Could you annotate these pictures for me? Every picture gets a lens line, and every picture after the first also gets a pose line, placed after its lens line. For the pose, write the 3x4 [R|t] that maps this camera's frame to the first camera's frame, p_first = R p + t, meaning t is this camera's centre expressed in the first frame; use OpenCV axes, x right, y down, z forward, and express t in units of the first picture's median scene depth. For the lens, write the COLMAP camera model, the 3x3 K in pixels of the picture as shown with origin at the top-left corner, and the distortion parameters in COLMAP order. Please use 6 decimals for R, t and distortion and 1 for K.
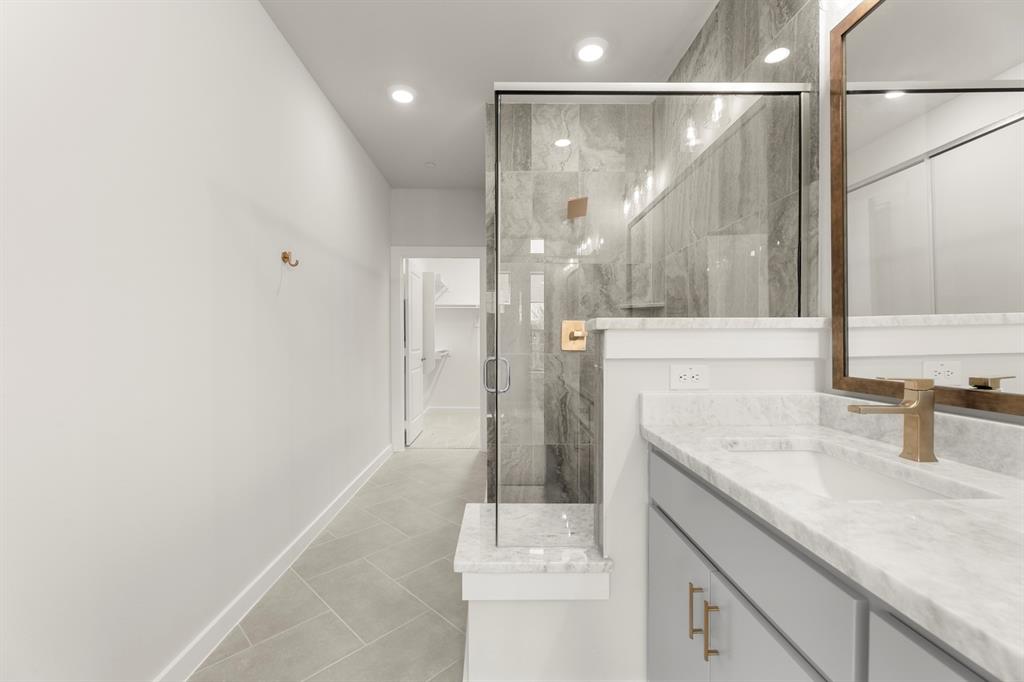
lens RADIAL K [[407.4, 0, 506.0], [0, 407.4, 341.7], [0, 0, 1]] dist [0.003149, -0.000191]
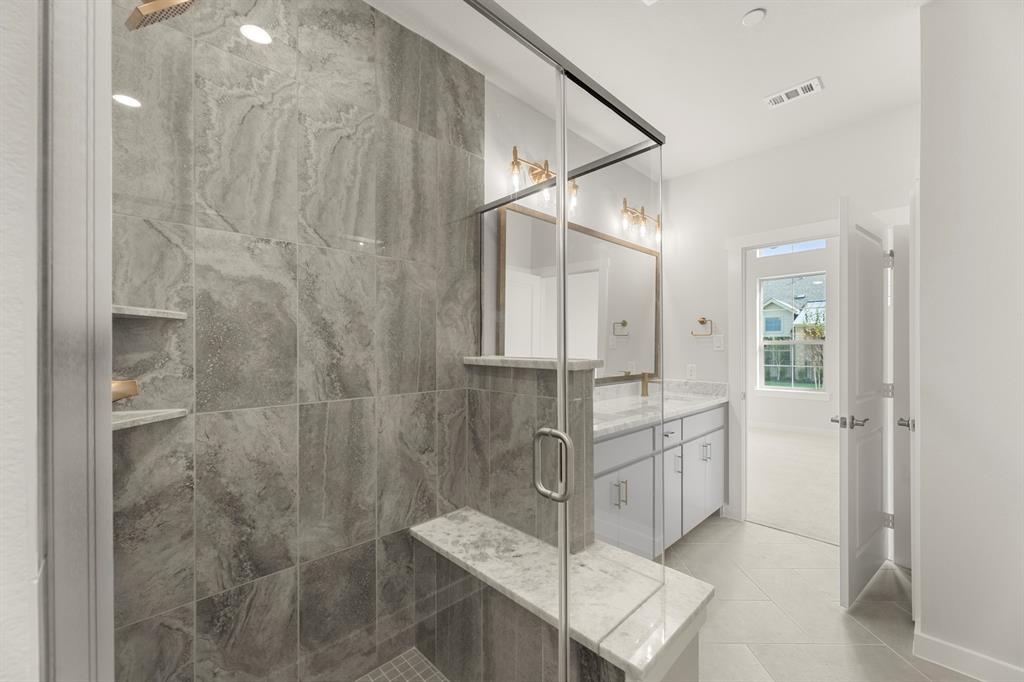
lens RADIAL K [[407.4, 0, 517.3], [0, 407.4, 348.6], [0, 0, 1]] dist [0.003149, -0.000191]
pose [[-0.683715, 0.002193, 0.729746, -0.517497], [0.009987, 0.999930, 0.006352, -0.094515], [-0.729681, 0.011632, -0.683689, 1.978134]]
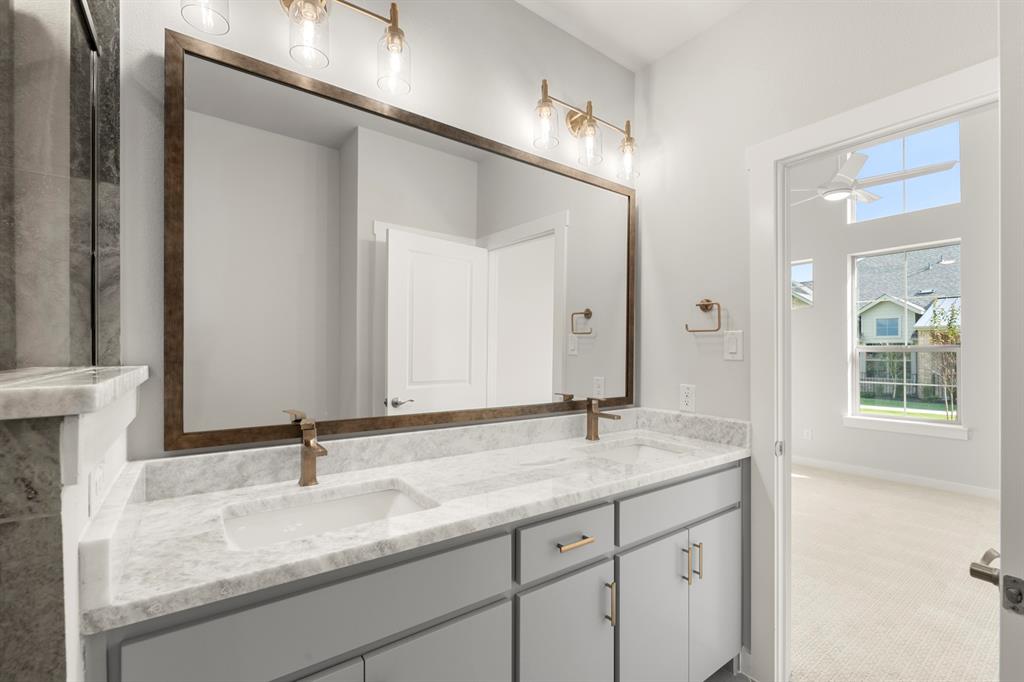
lens RADIAL K [[444.2, 0, 510.0], [0, 444.2, 350.5], [0, 0, 1]] dist [-0.002924, -0.000420]
pose [[-0.567552, 0.004010, 0.823328, -0.331320], [0.002145, 0.999992, -0.003391, -0.081808], [-0.823335, -0.000159, -0.567556, 0.865360]]
